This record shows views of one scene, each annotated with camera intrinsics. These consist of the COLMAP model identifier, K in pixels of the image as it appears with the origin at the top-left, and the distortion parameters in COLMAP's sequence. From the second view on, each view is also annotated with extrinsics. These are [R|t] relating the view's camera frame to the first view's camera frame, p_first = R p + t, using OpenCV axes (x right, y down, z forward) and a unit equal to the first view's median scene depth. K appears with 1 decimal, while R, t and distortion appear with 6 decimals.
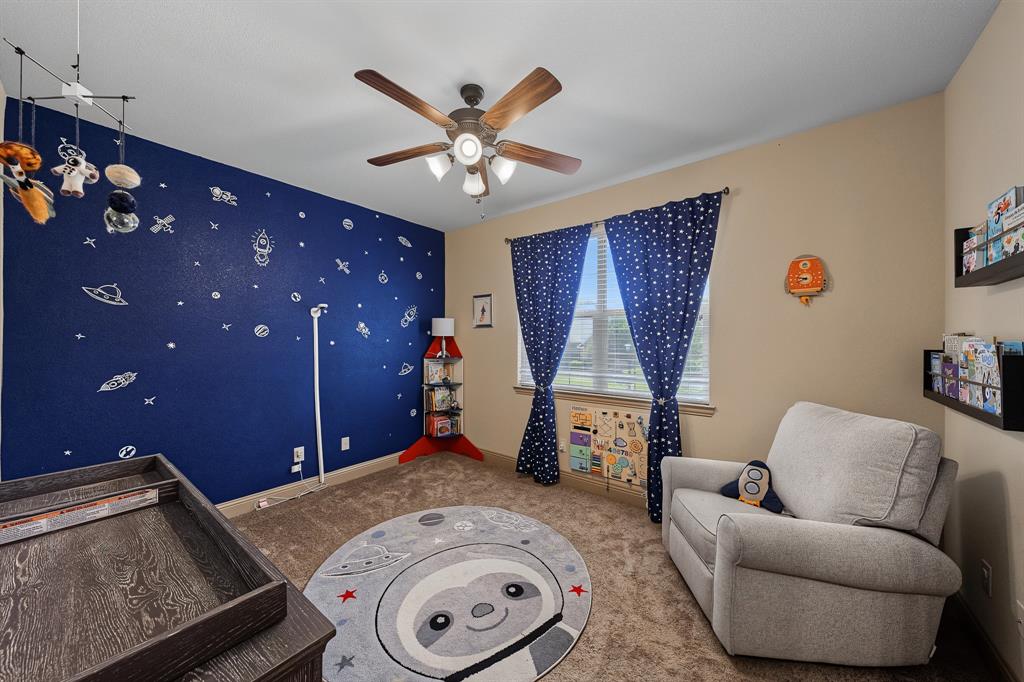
lens RADIAL K [[356.1, 0, 516.5], [0, 356.1, 343.9], [0, 0, 1]] dist [-0.000247, 0.000005]
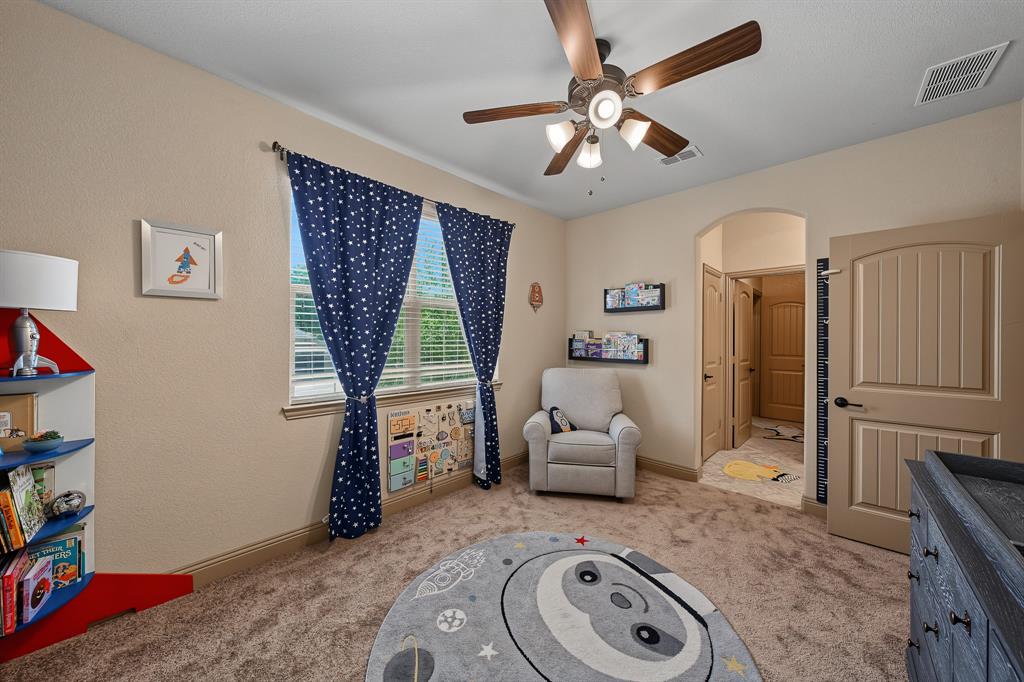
lens RADIAL K [[350.3, 0, 512.0], [0, 350.3, 341.0], [0, 0, 1]] dist [-0.000450, 0.000009]
pose [[0.102797, -0.012002, 0.994630, -0.694084], [0.002494, 0.999927, 0.011808, 0.005559], [-0.994699, 0.001267, 0.102819, 0.762666]]
